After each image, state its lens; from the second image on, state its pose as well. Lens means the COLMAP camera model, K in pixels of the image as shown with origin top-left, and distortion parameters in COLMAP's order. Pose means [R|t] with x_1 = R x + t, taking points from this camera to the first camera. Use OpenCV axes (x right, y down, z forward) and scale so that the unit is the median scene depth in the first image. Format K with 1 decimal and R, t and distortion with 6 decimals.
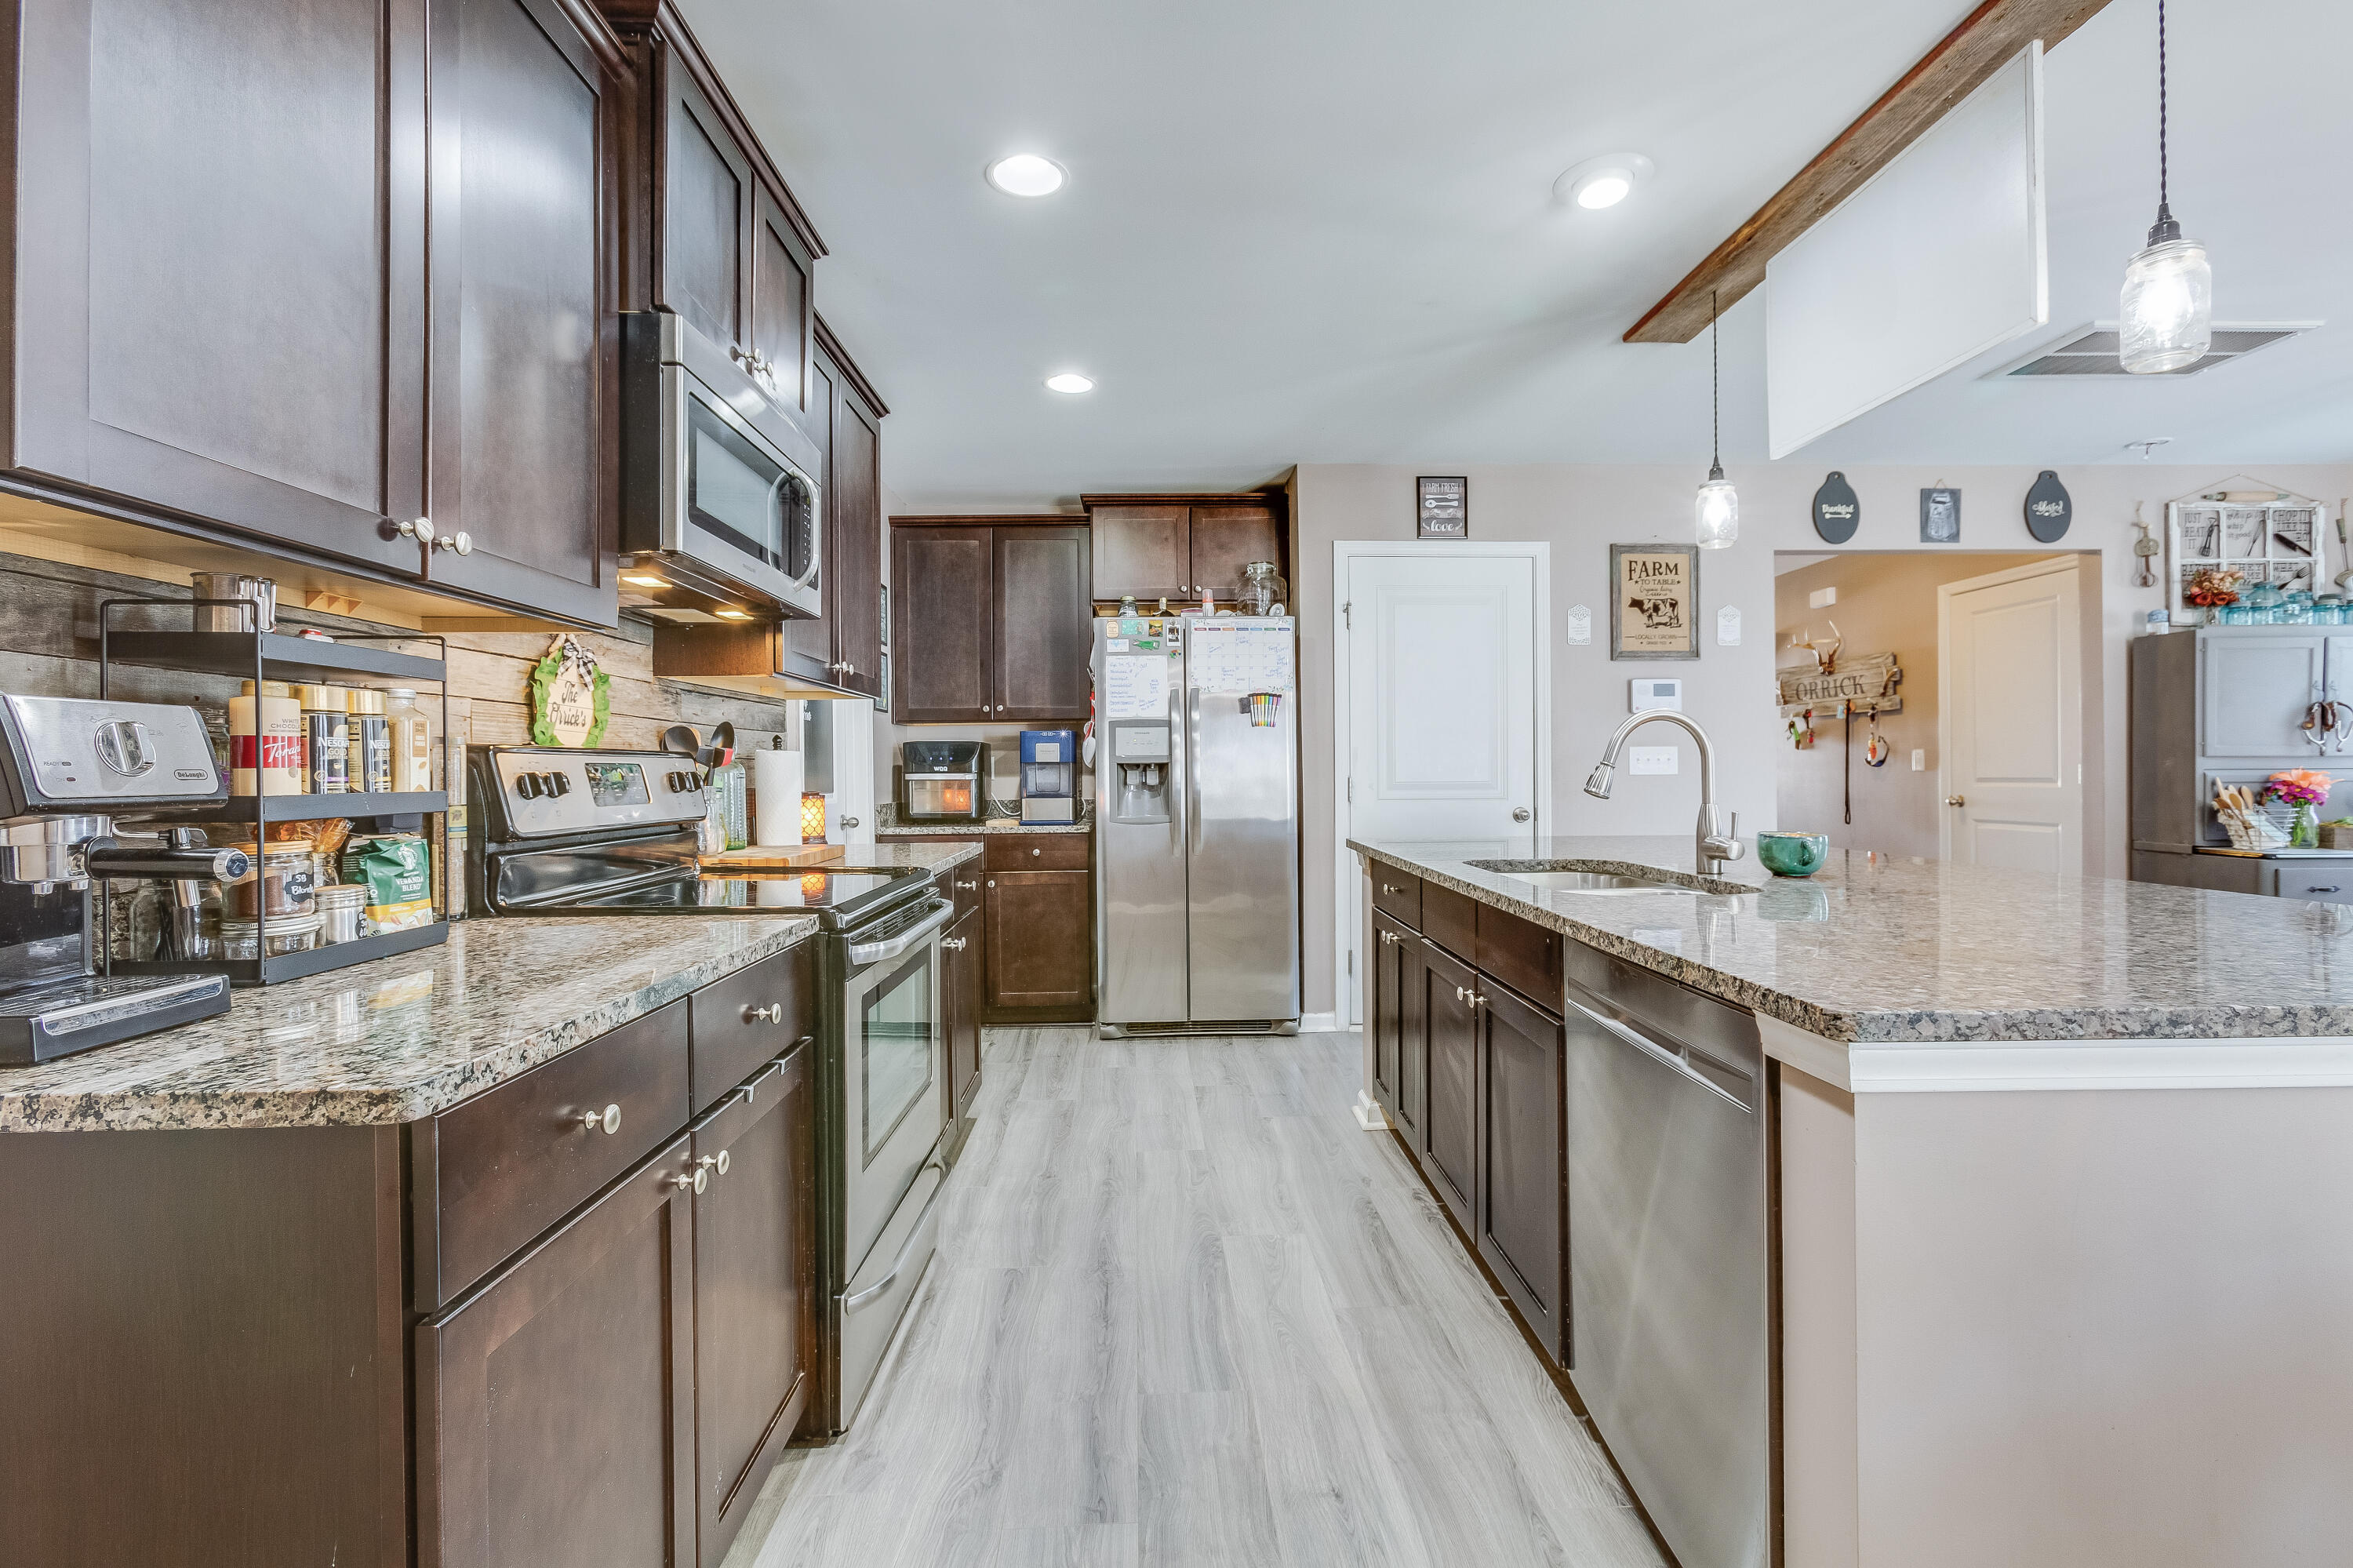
lens RADIAL K [[1044.2, 0, 1186.6], [0, 1044.2, 760.4], [0, 0, 1]] dist [-0.003187, 0.001293]
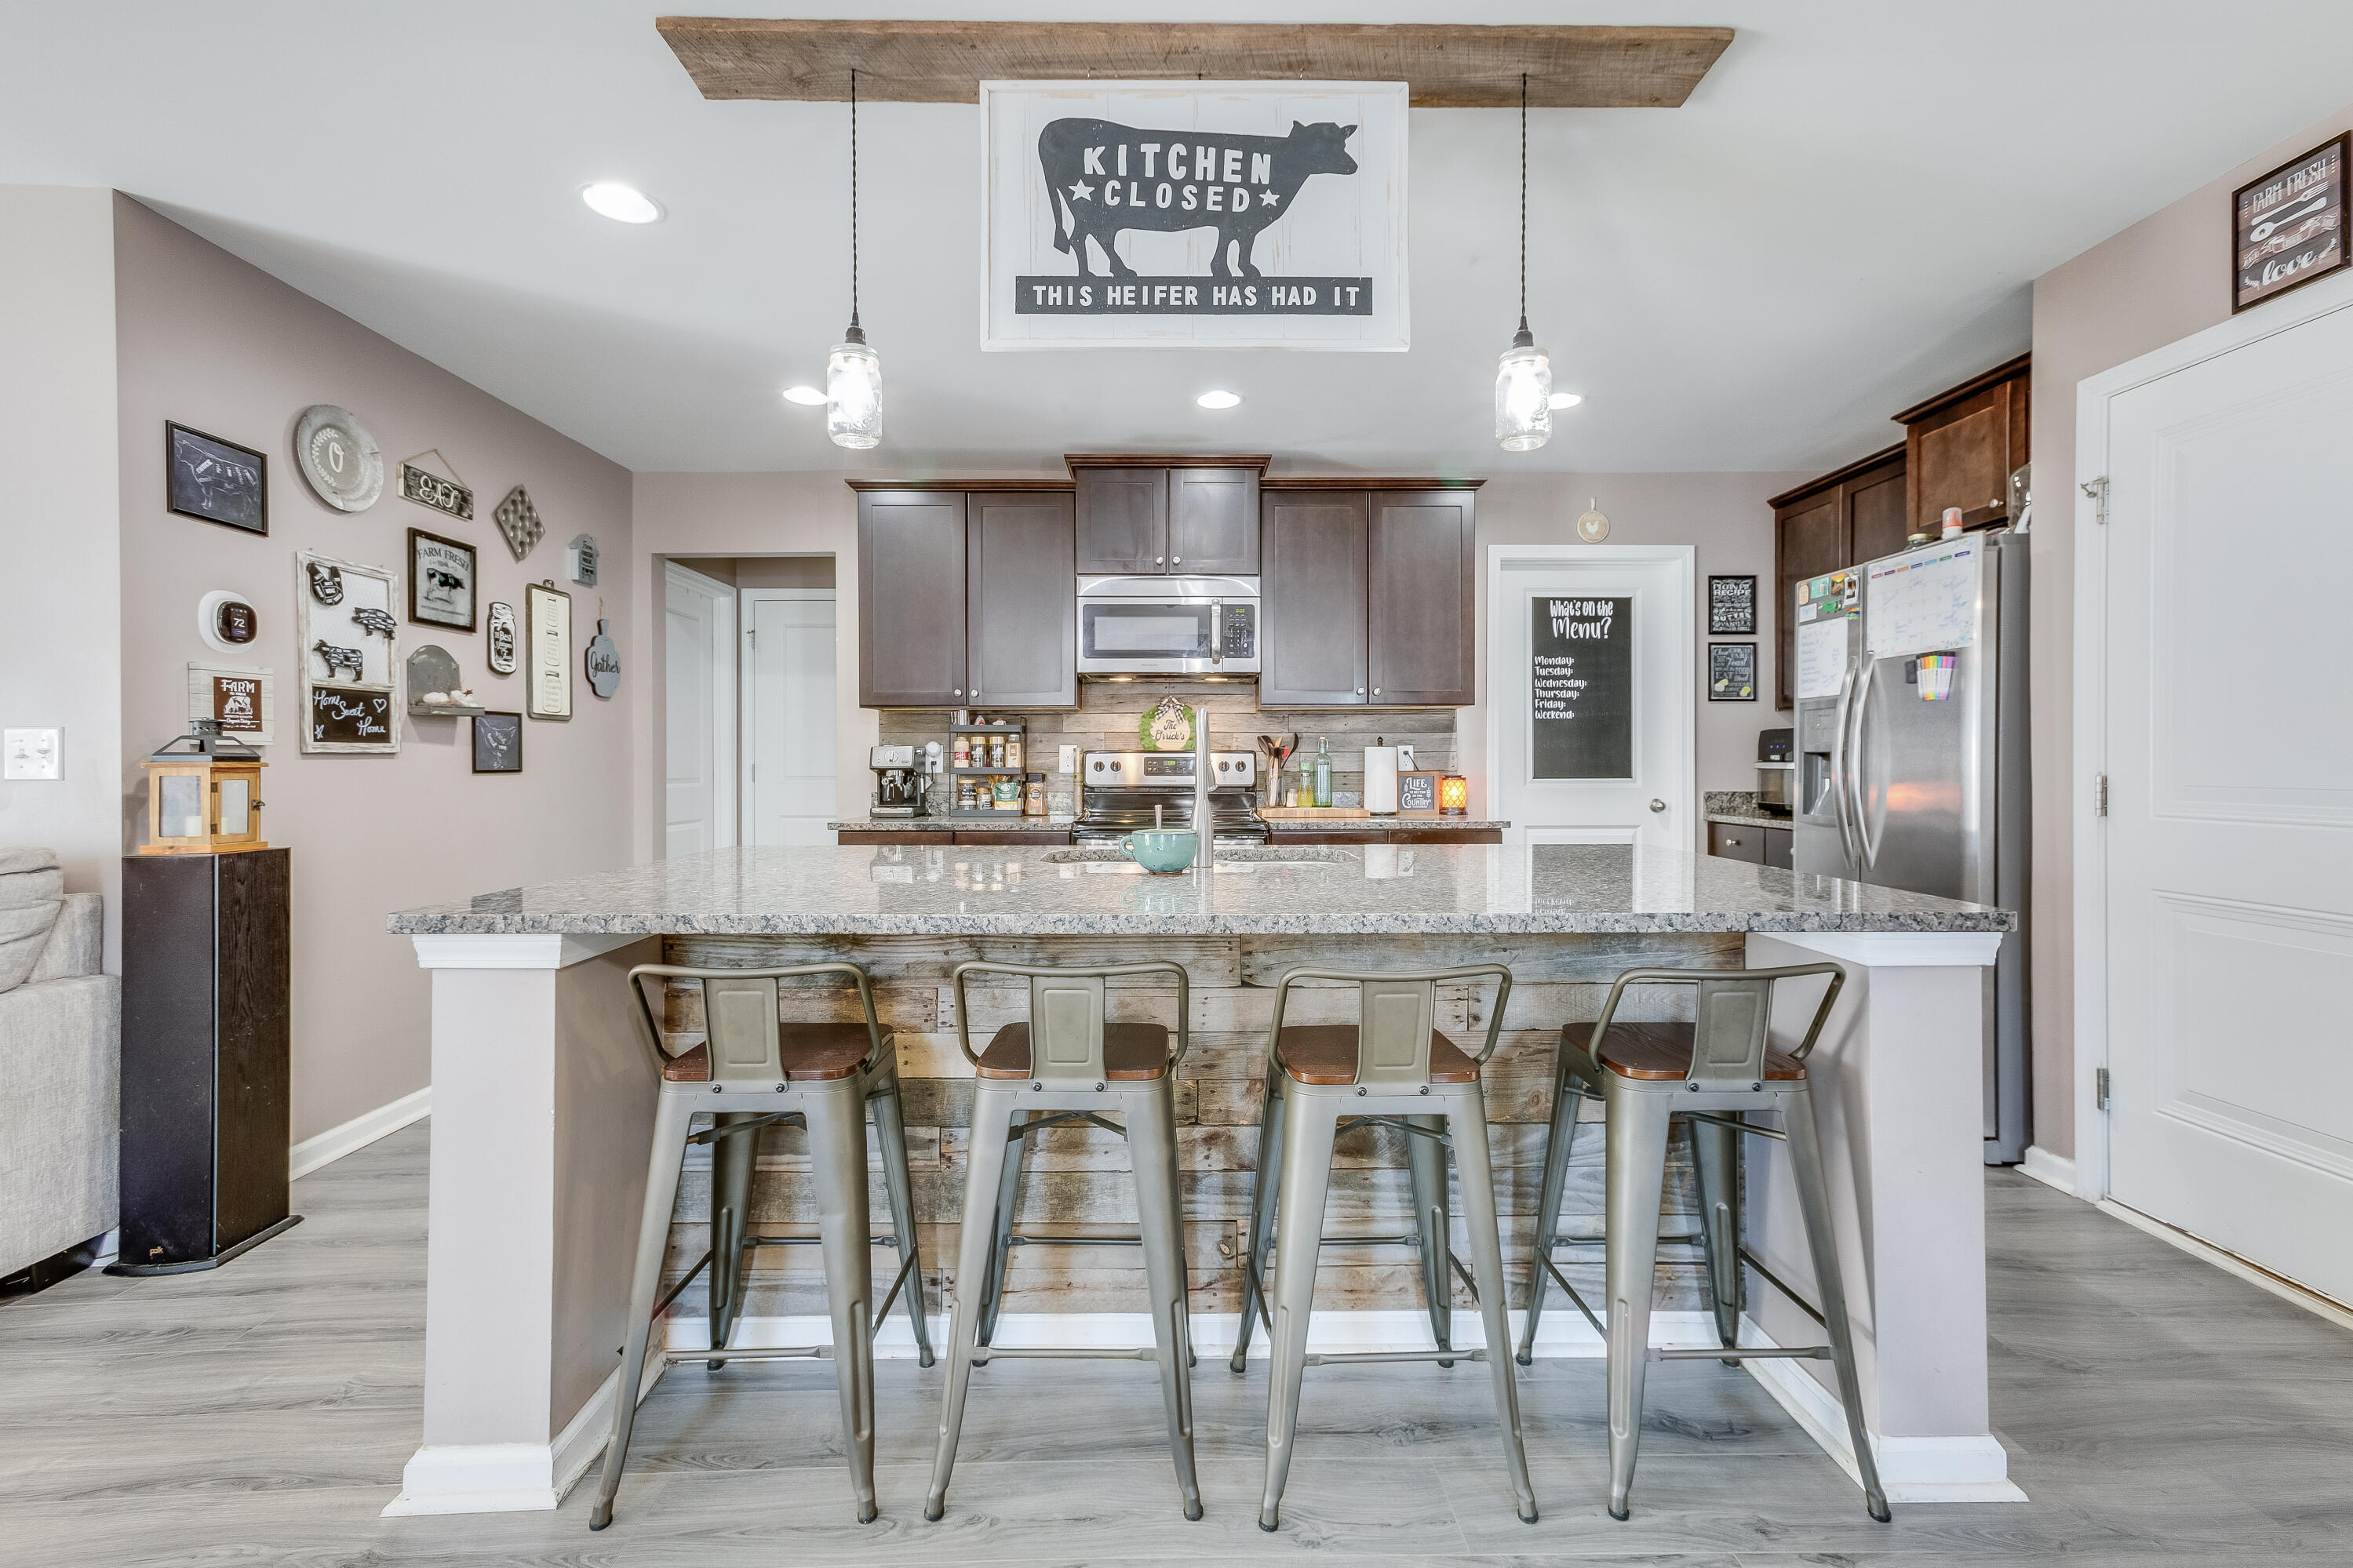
lens RADIAL K [[1044.1, 0, 1178.8], [0, 1044.1, 767.7], [0, 0, 1]] dist [-0.003187, 0.001293]
pose [[-0.017787, 0.010379, -0.999788, 0.751395], [0.008248, 0.999914, 0.010234, 0.001007], [0.999808, -0.008065, -0.017871, 0.493450]]
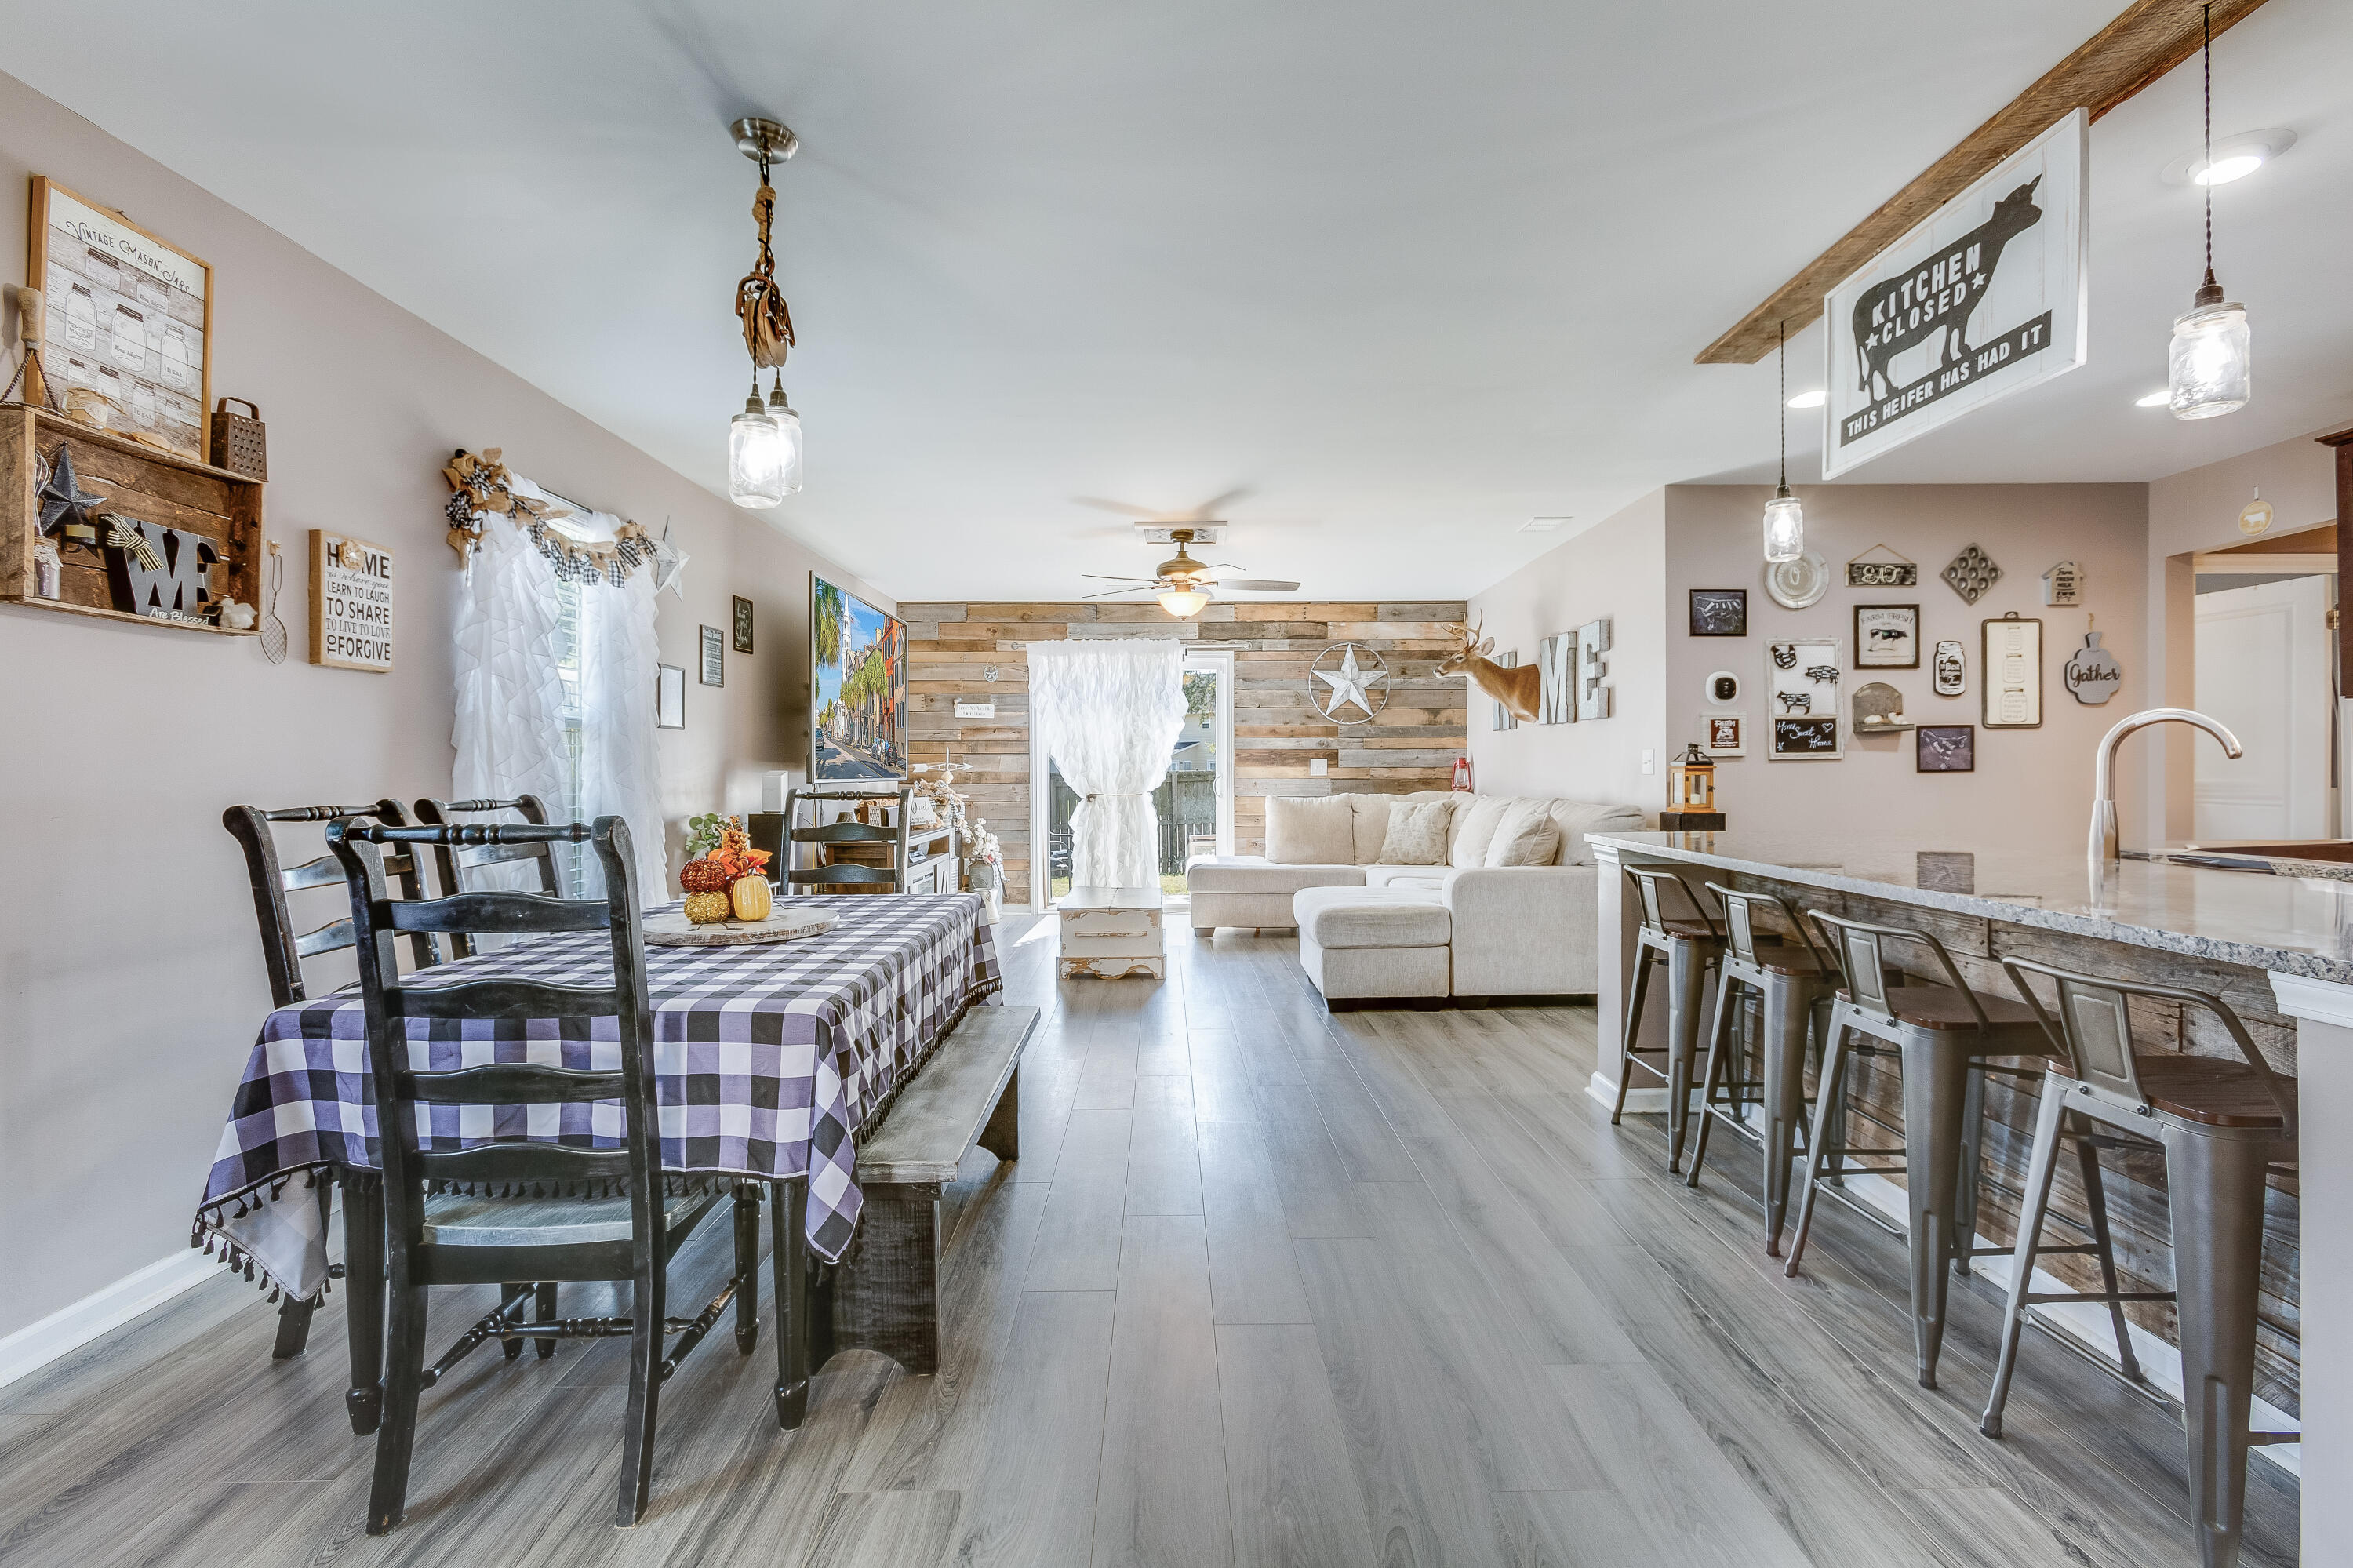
lens RADIAL K [[1052.4, 0, 1172.6], [0, 1052.4, 773.2], [0, 0, 1]] dist [-0.013725, 0.008266]
pose [[-0.999051, 0.009695, 0.042463, 0.685322], [0.009581, 0.999950, -0.002878, 0.005296], [-0.042489, -0.002468, -0.999094, 1.047781]]
